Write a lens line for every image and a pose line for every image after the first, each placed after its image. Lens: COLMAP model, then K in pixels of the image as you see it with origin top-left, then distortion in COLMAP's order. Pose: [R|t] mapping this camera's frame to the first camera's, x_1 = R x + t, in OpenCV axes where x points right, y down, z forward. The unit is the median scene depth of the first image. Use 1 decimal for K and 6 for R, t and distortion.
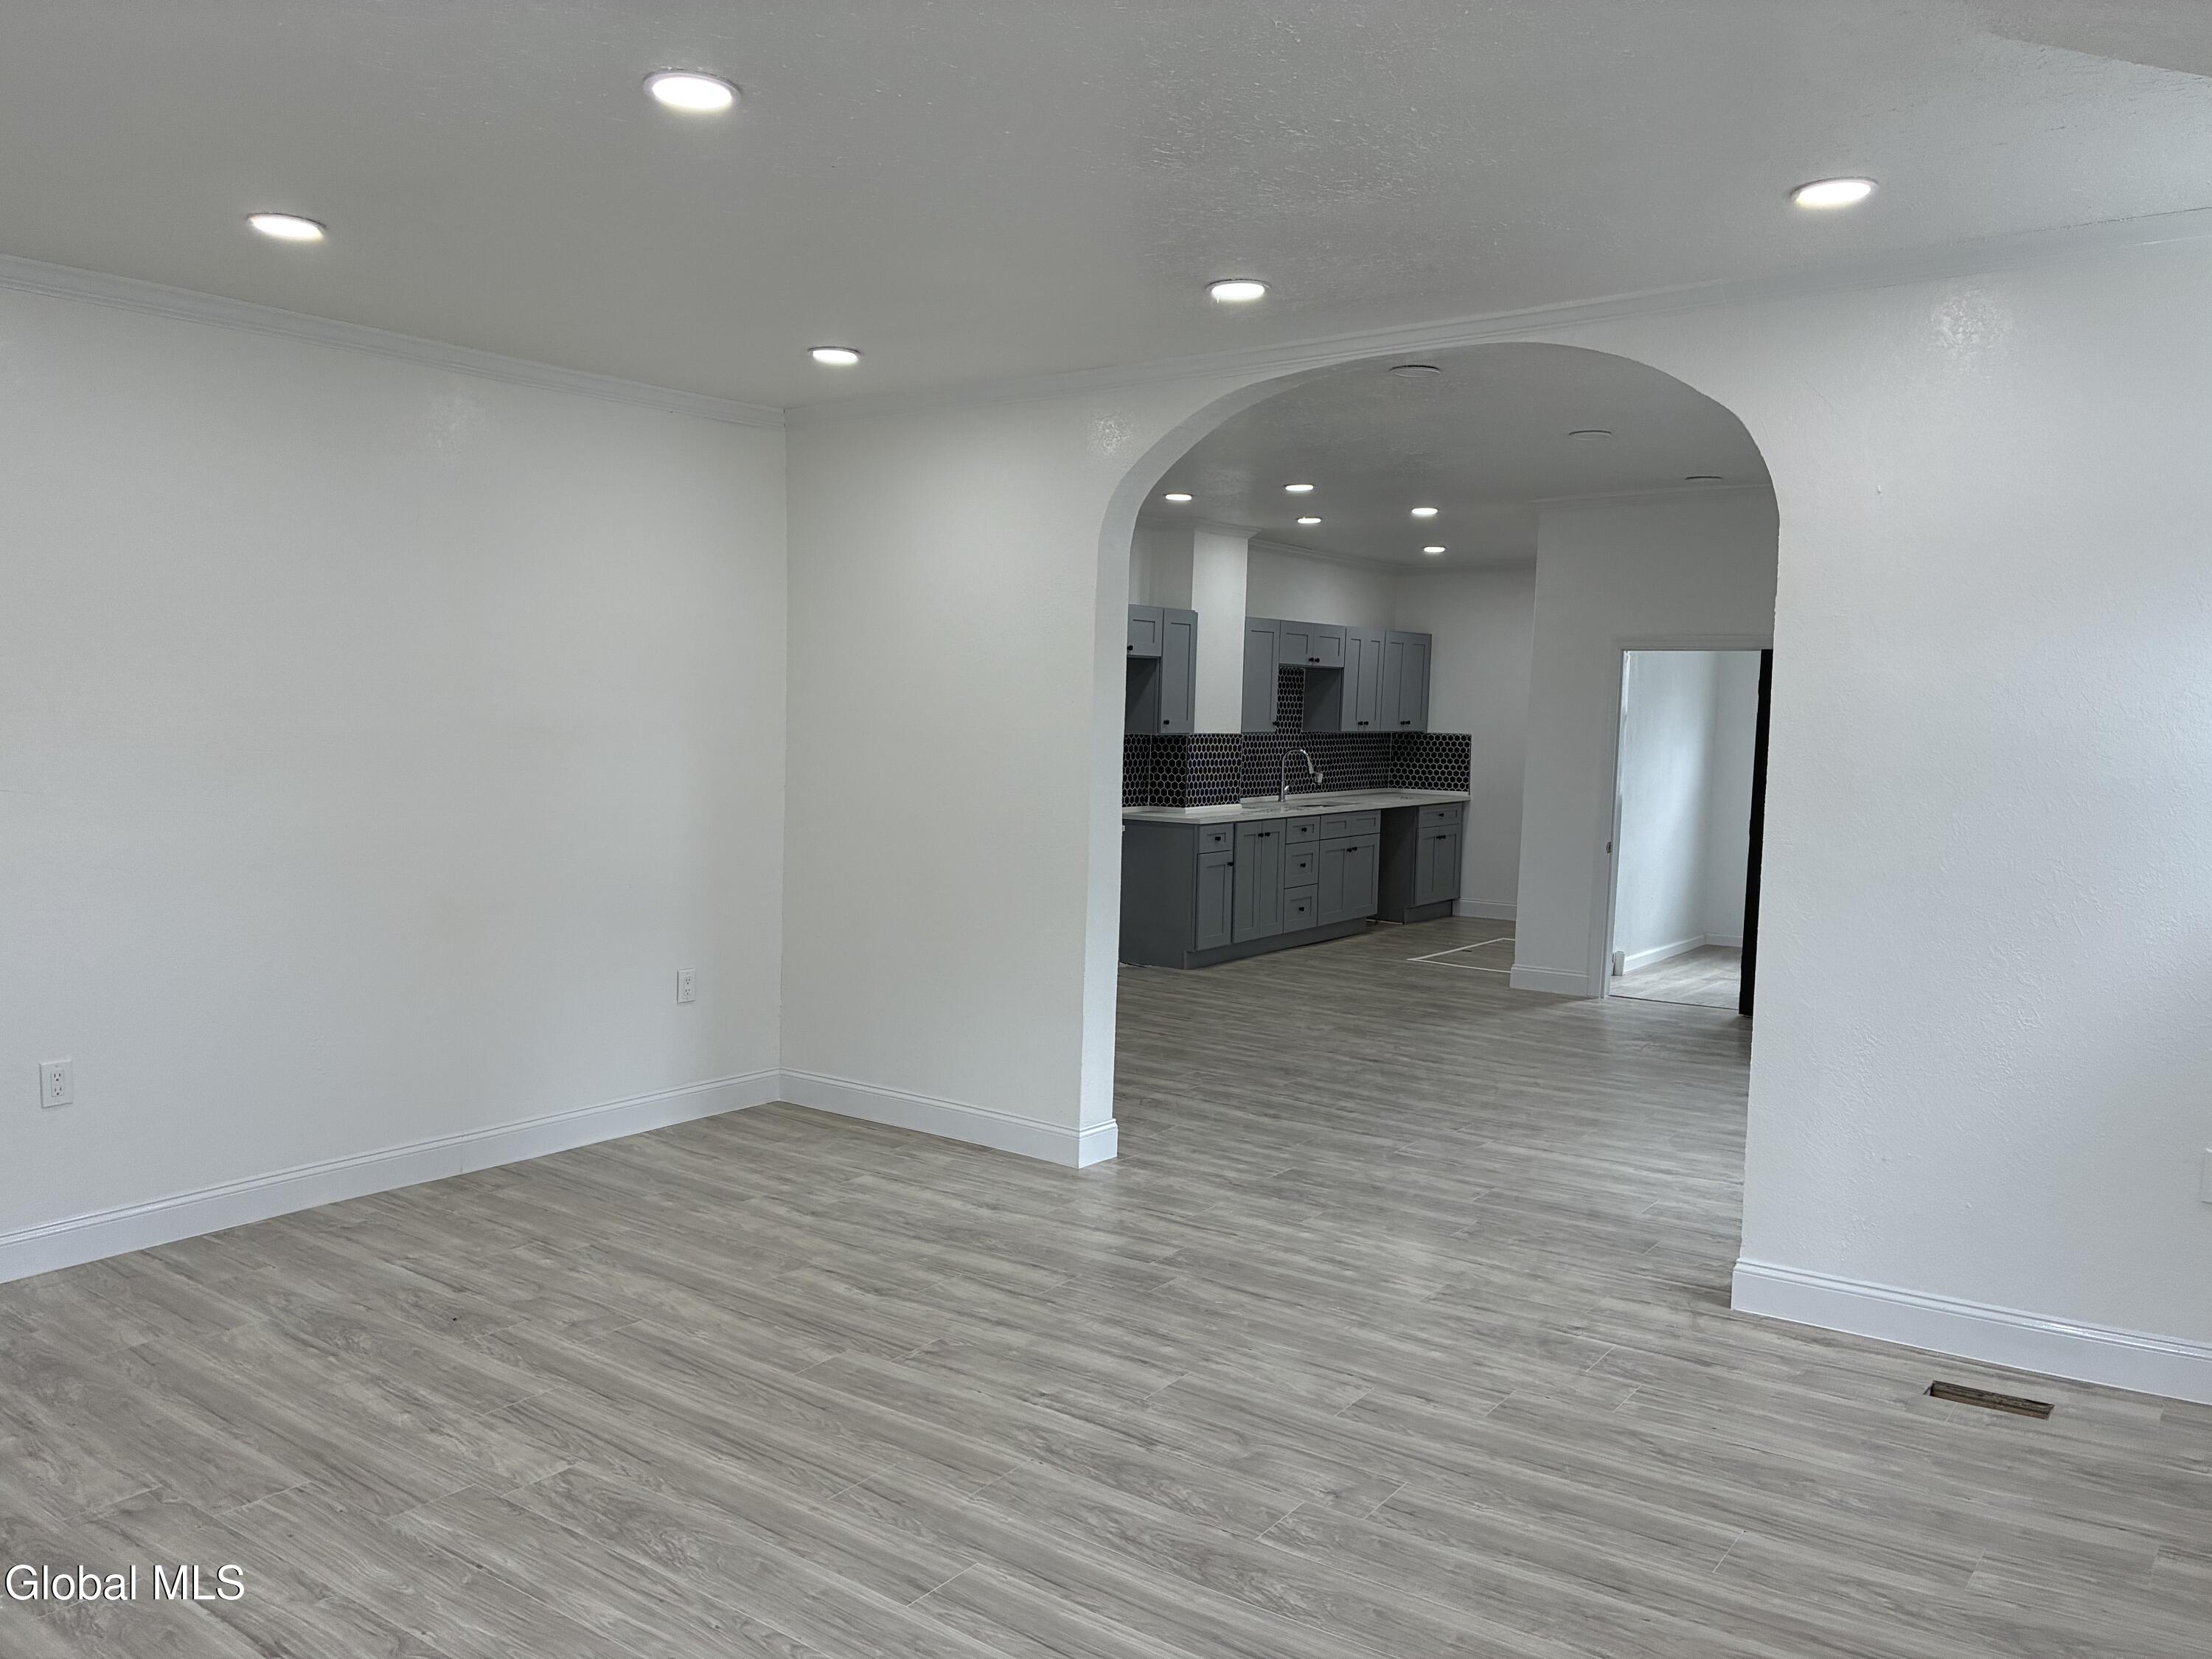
lens RADIAL K [[1682.7, 0, 1105.5], [0, 1682.7, 821.9], [0, 0, 1]] dist [-0.000790, -0.012157]
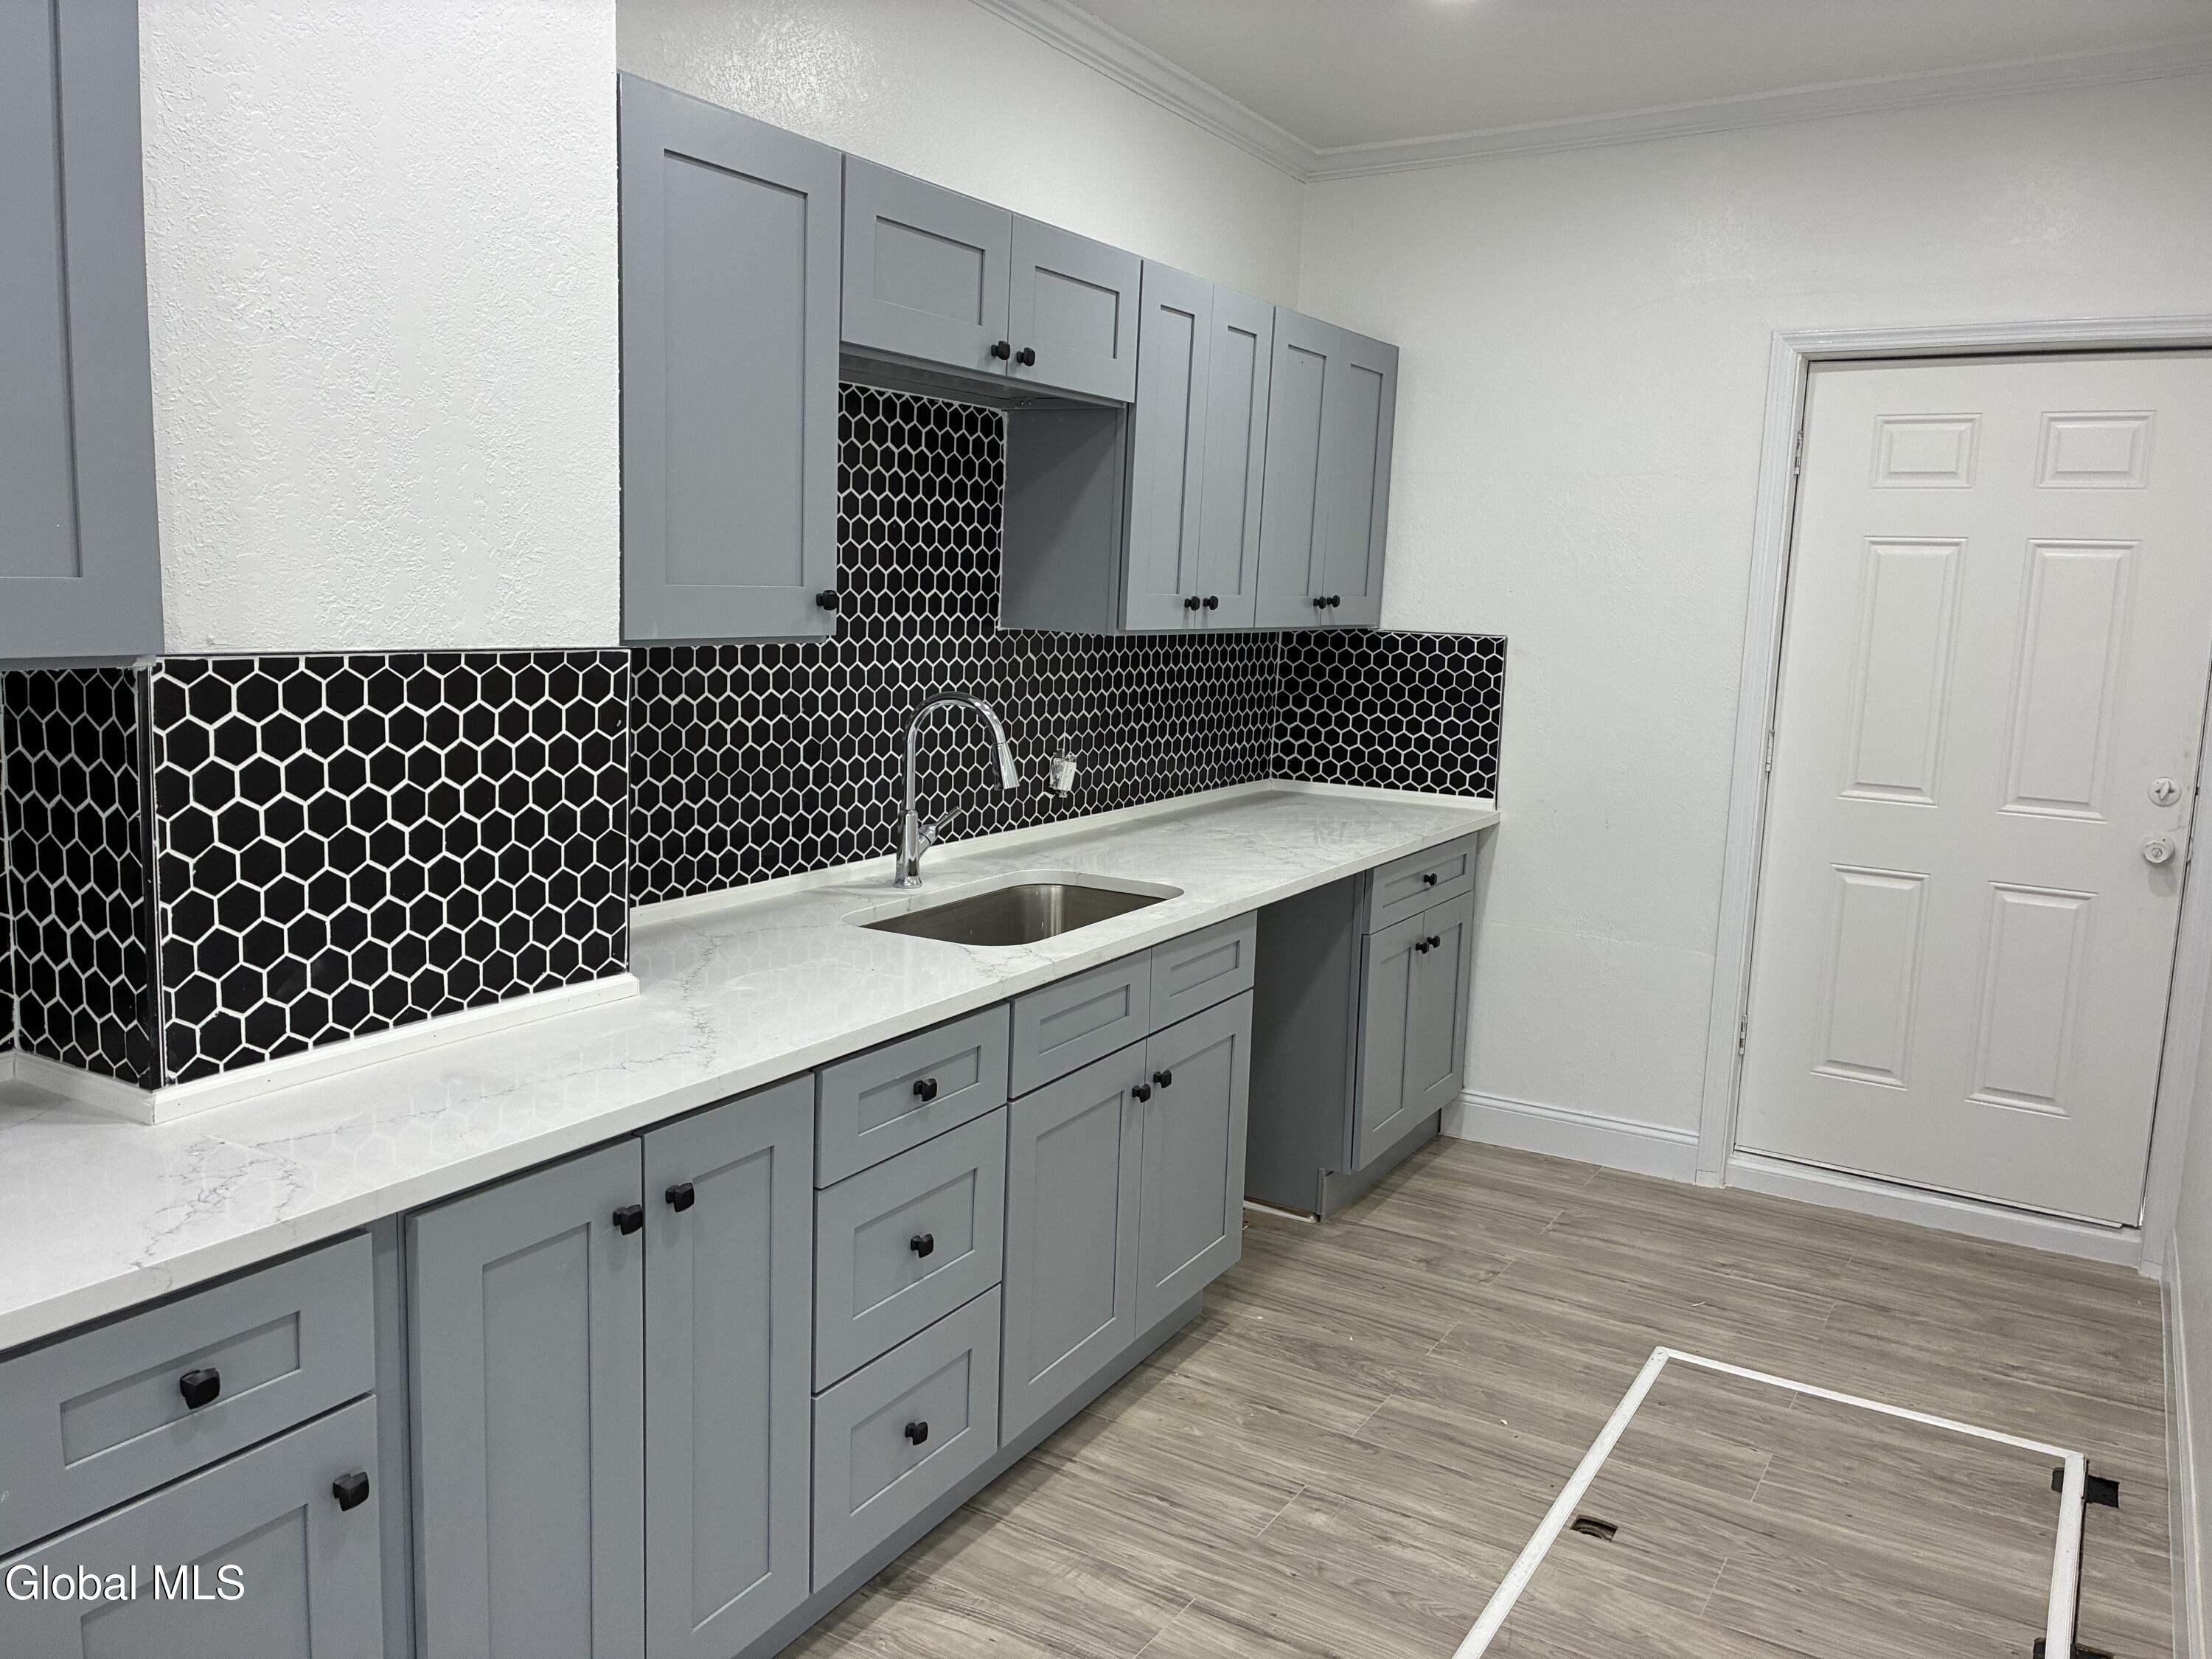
lens RADIAL K [[1682.7, 0, 1101.5], [0, 1682.7, 831.7], [0, 0, 1]] dist [-0.000790, -0.012157]
pose [[0.995916, -0.003407, 0.090221, 0.114926], [-0.003646, 0.996955, 0.077892, -0.043597], [-0.090211, -0.077902, 0.992871, 0.742573]]
